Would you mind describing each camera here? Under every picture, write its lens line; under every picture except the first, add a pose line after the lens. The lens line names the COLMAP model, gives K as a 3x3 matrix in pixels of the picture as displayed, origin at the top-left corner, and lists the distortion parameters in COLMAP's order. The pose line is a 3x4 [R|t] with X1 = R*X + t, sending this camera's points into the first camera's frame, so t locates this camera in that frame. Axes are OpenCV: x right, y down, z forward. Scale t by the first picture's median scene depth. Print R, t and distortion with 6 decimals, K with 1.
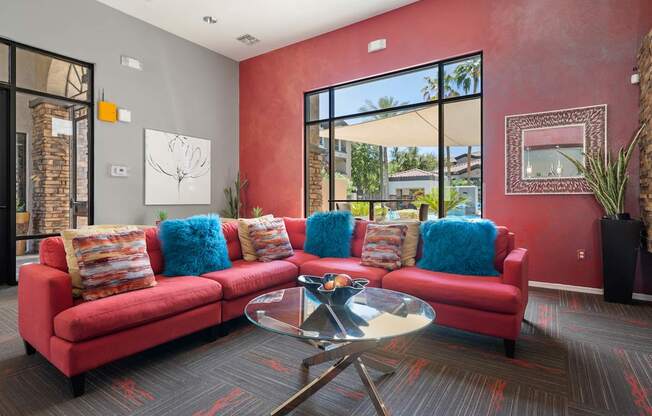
lens RADIAL K [[334.3, 0, 326.7], [0, 334.3, 203.0], [0, 0, 1]] dist [0.001319, -0.001032]
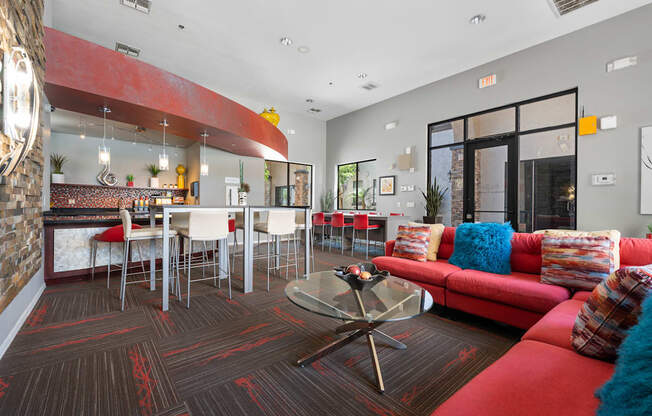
lens RADIAL K [[267.2, 0, 327.0], [0, 267.2, 206.8], [0, 0, 1]] dist [0.000965, 0.000063]
pose [[-0.275108, 0.001994, -0.961411, 0.454971], [-0.015559, 0.999858, 0.006526, -0.006878], [0.961288, 0.016754, -0.275037, 0.501811]]
